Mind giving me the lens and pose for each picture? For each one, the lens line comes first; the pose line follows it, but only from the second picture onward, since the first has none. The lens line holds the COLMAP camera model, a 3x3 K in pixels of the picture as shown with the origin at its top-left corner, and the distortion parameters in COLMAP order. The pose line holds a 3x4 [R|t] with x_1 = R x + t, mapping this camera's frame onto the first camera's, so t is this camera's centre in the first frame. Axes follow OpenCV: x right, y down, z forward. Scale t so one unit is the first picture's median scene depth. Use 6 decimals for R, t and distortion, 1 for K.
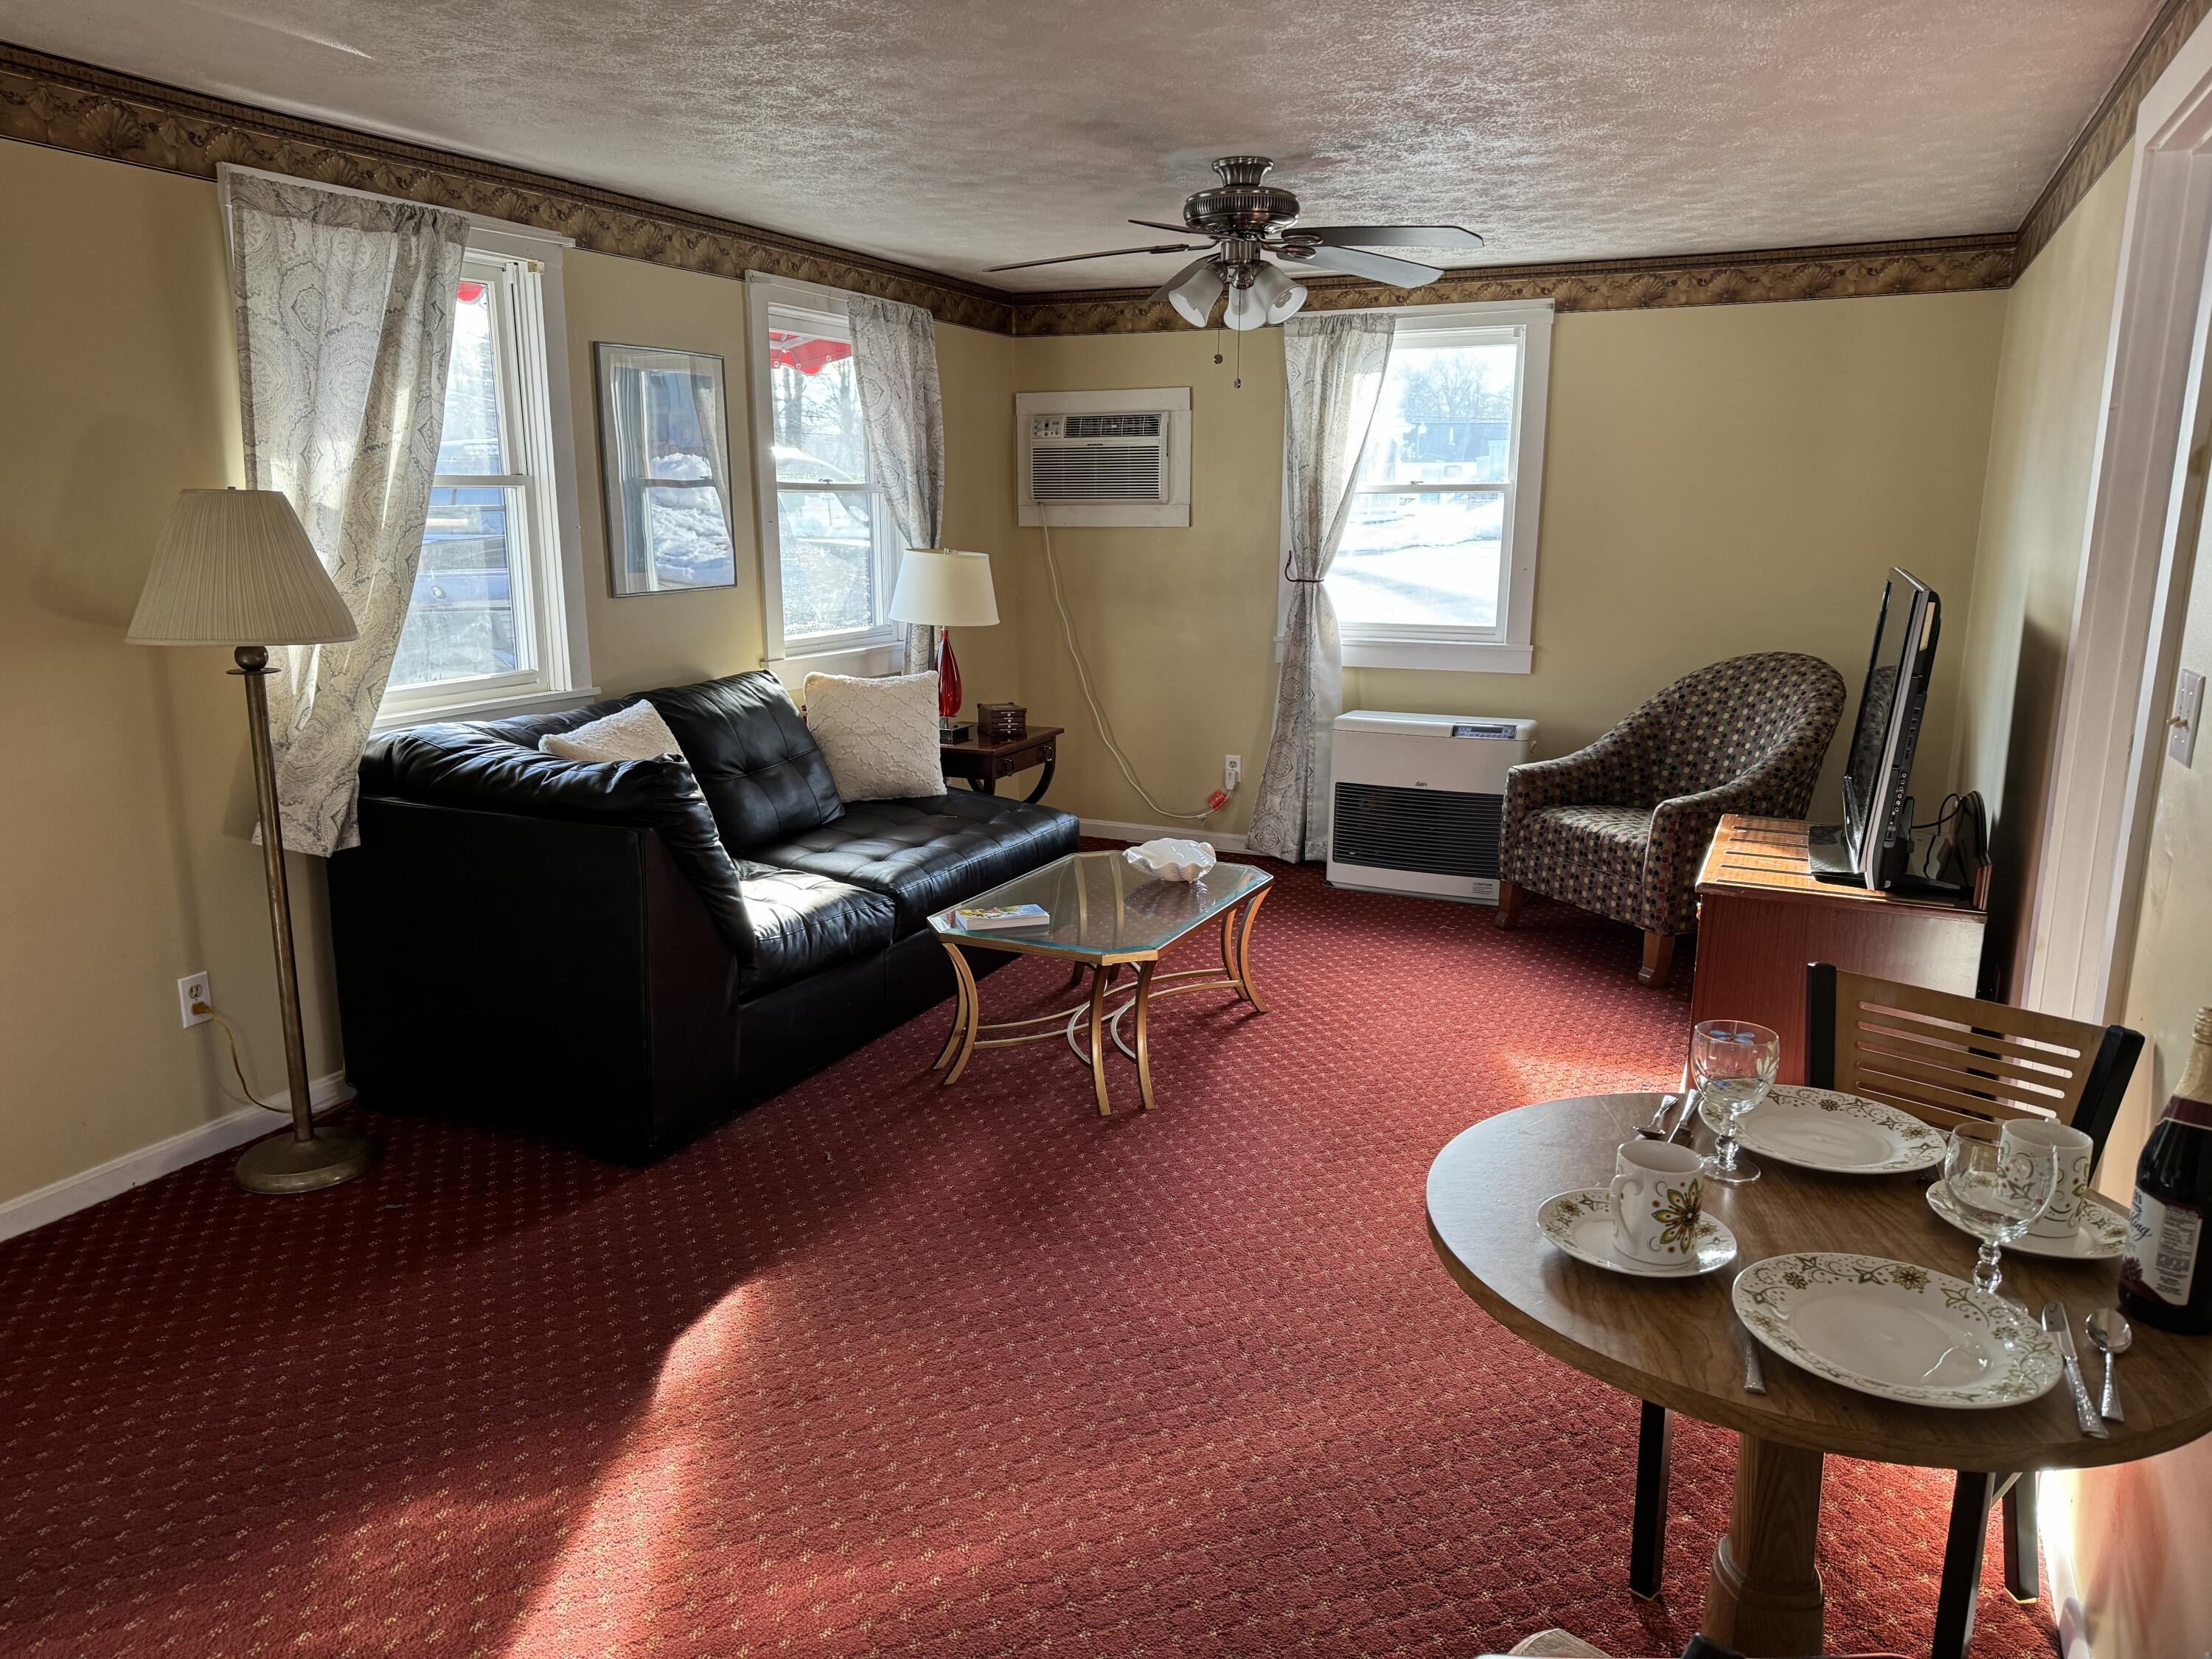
lens RADIAL K [[1530.4, 0, 1120.8], [0, 1530.4, 843.3], [0, 0, 1]] dist [0.046784, -0.052121]
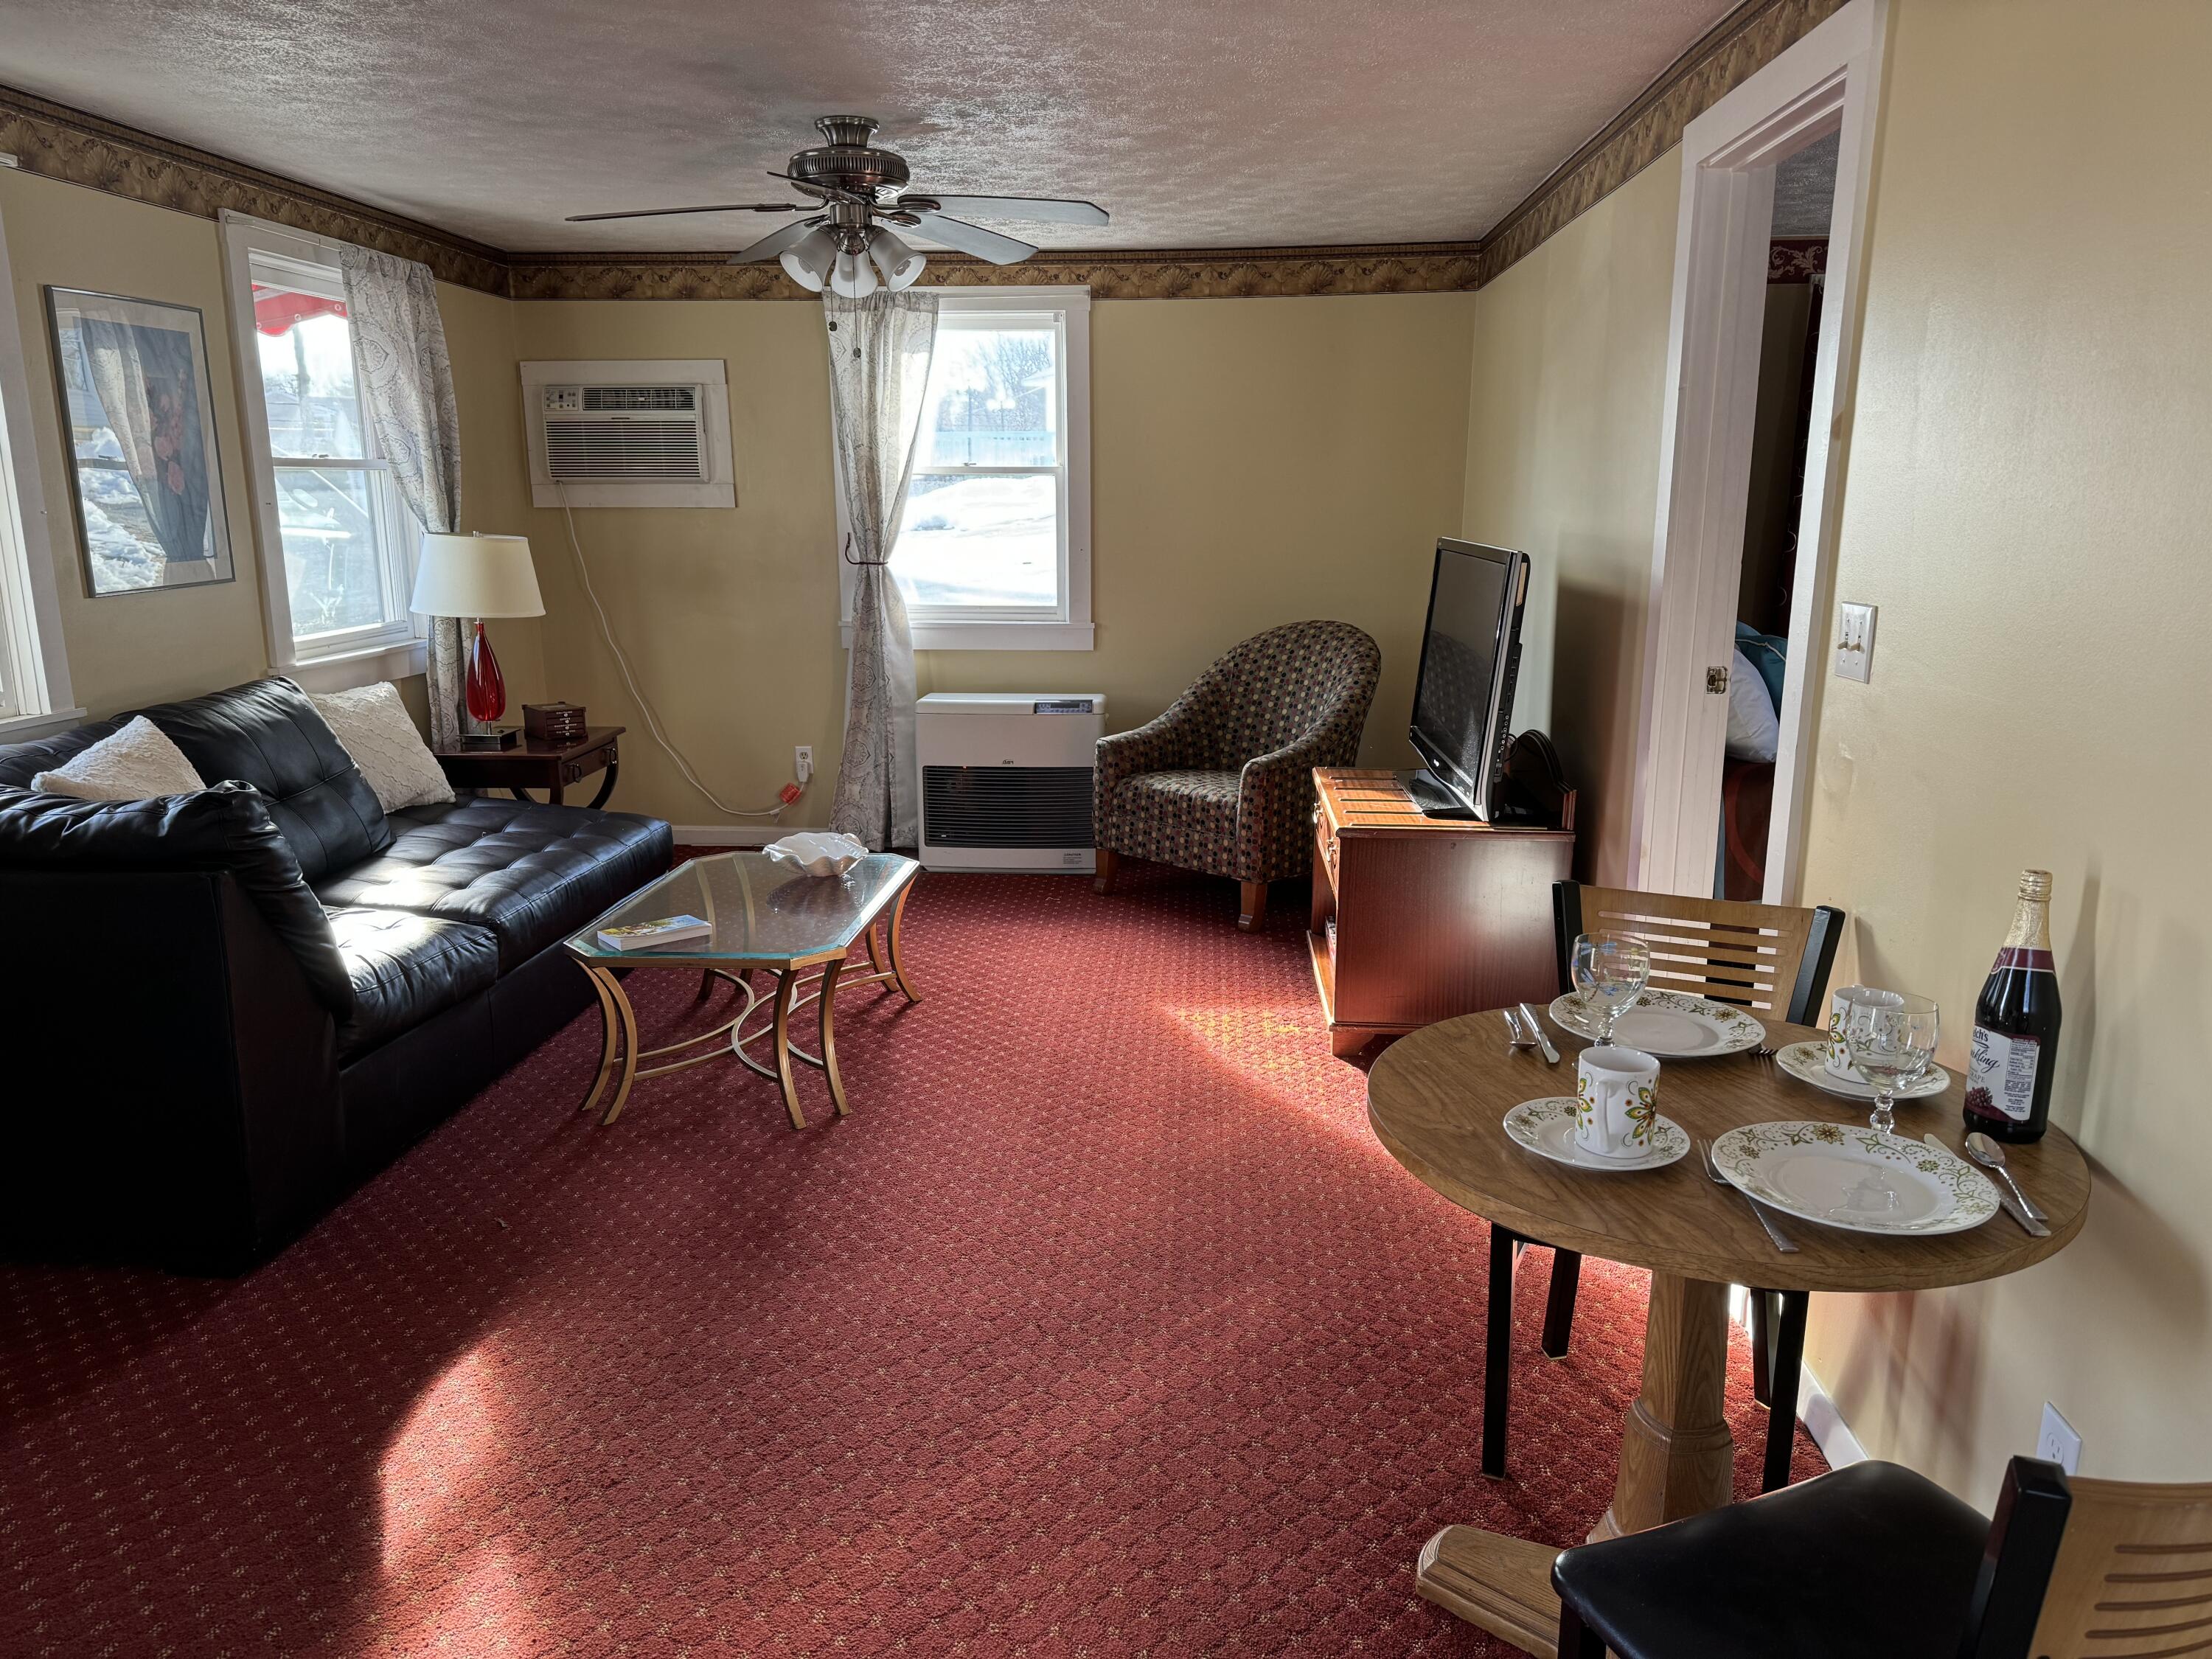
lens RADIAL K [[1530.4, 0, 1099.7], [0, 1530.4, 849.3], [0, 0, 1]] dist [0.046784, -0.052121]
pose [[0.931951, -0.088610, 0.351589, -0.134641], [0.085262, 0.996044, 0.025027, -0.001138], [-0.352416, 0.006653, 0.935820, 0.042600]]
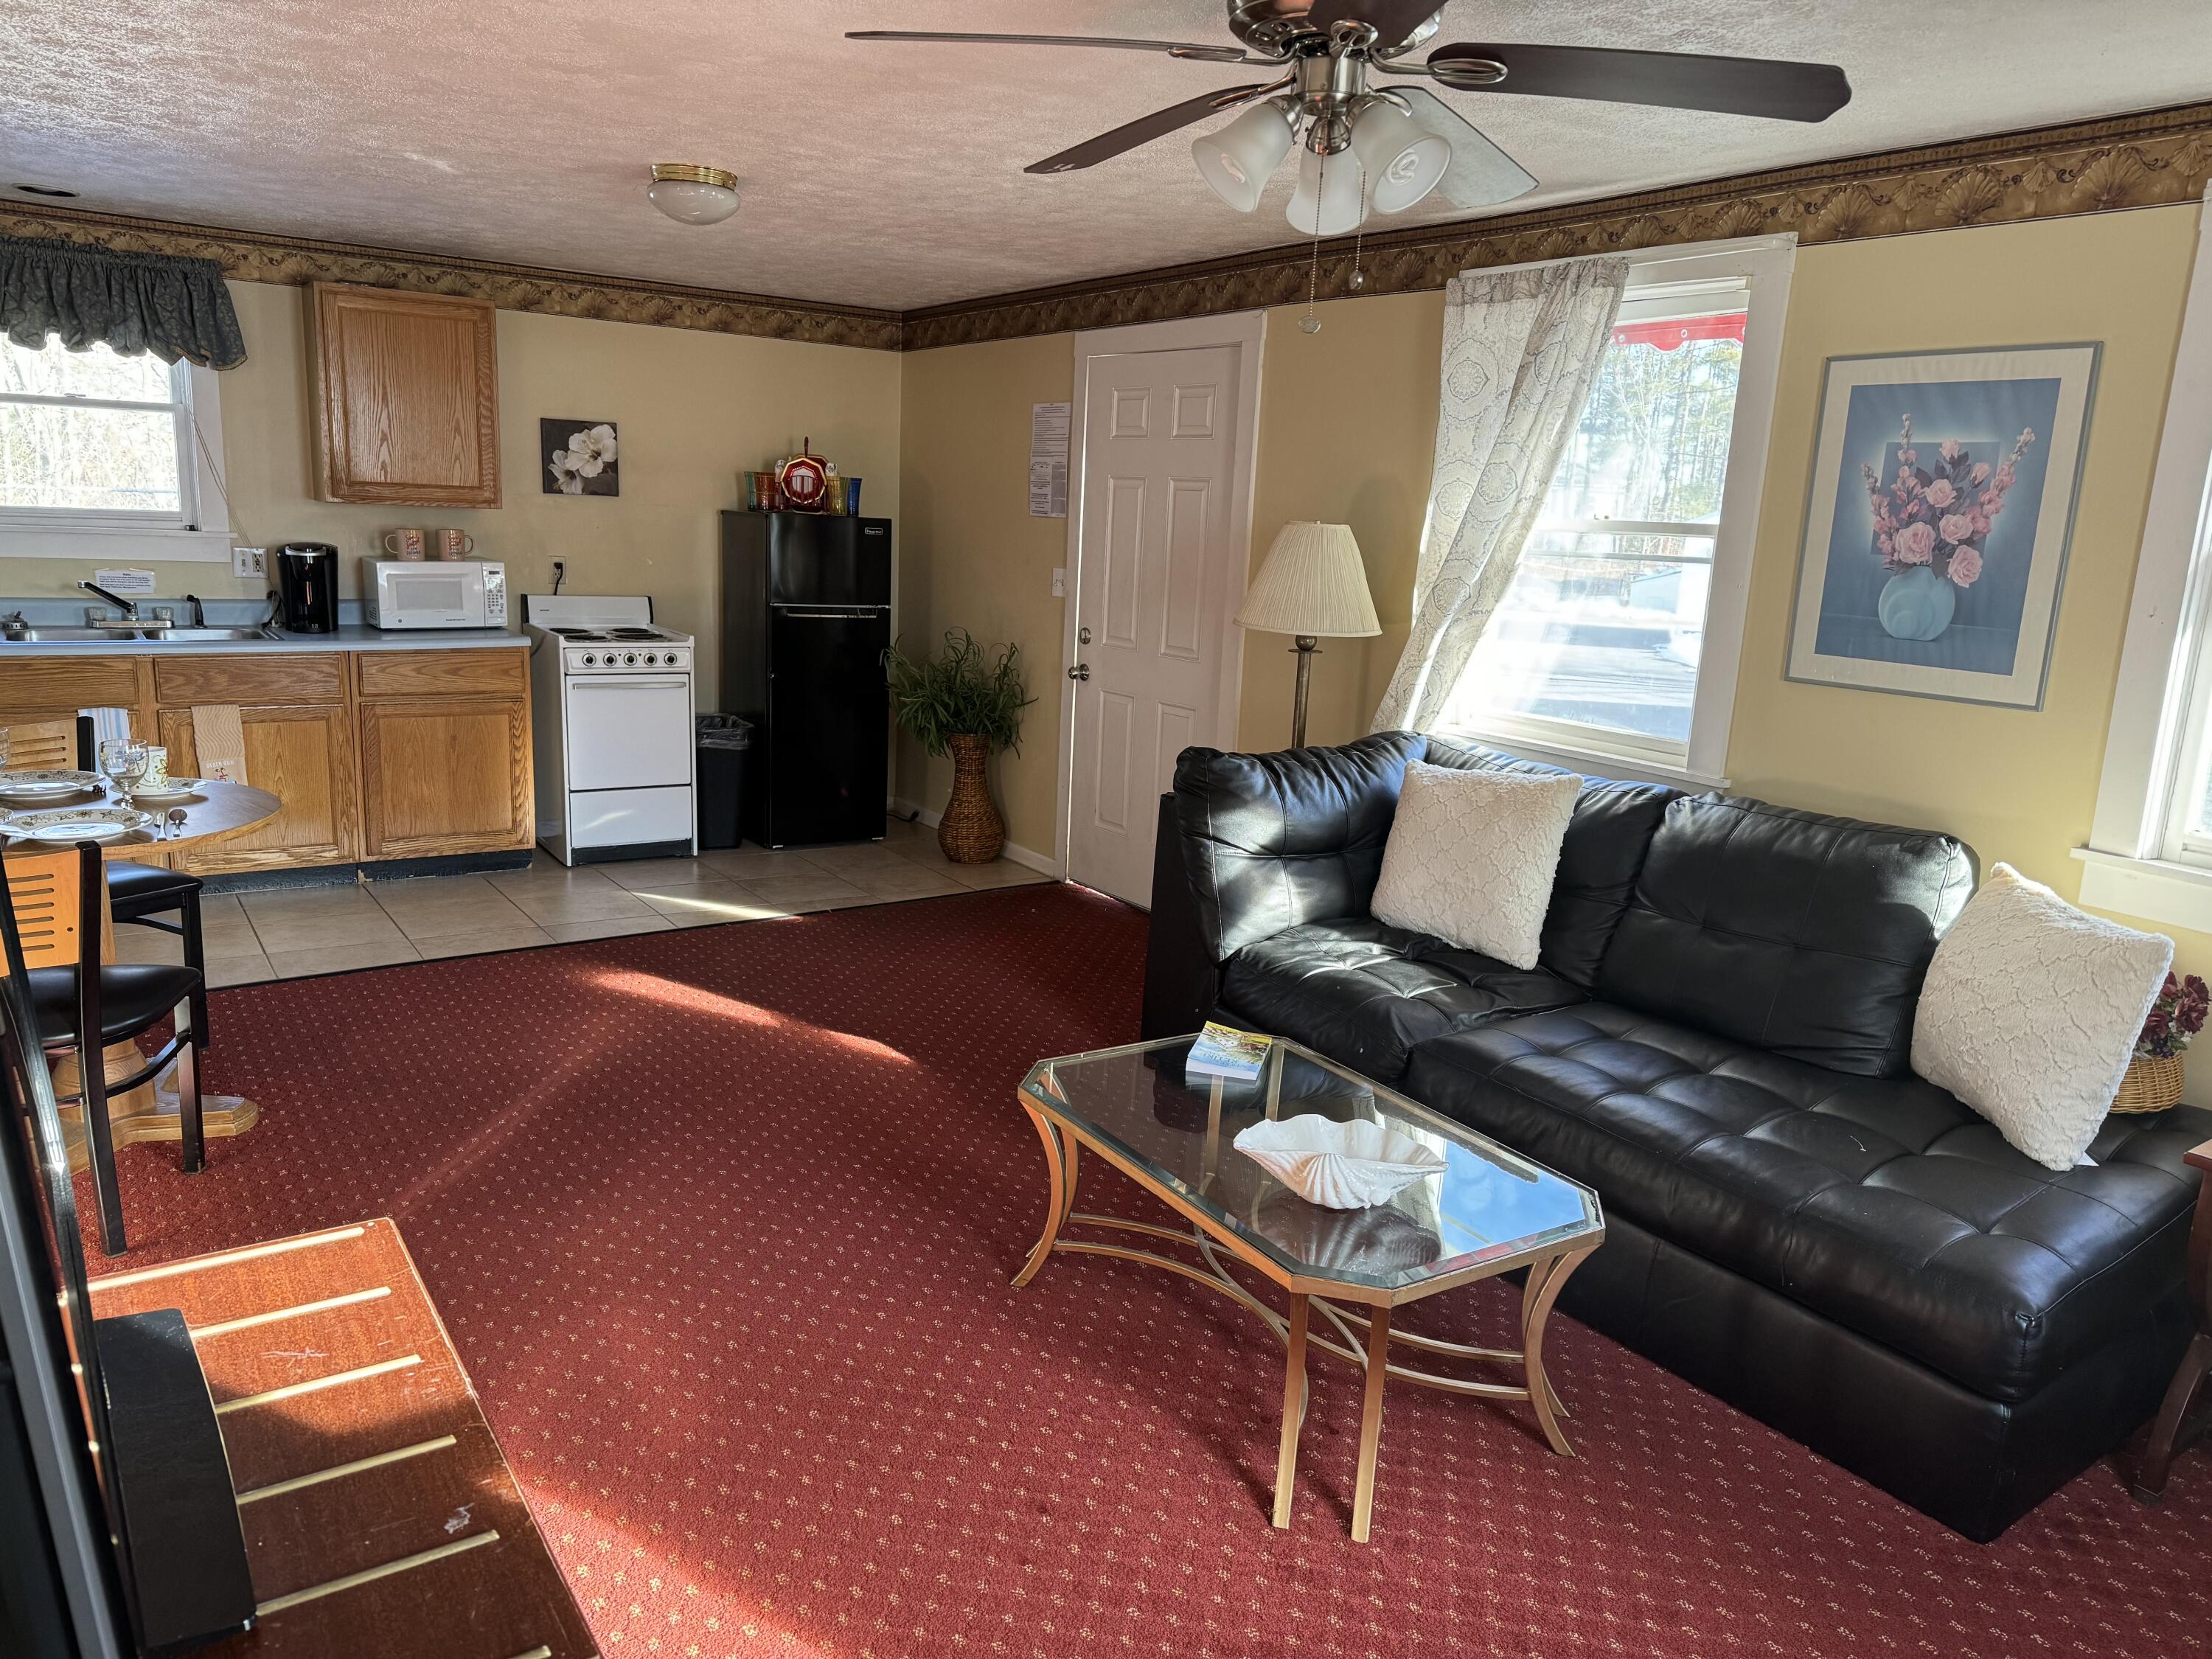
lens RADIAL K [[1530.4, 0, 1127.6], [0, 1530.4, 842.8], [0, 0, 1]] dist [0.046784, -0.052121]
pose [[-0.532253, 0.152510, -0.832735, 0.518353], [-0.248191, 0.912310, 0.325718, -0.257255], [0.809388, 0.380042, -0.447728, 1.113654]]
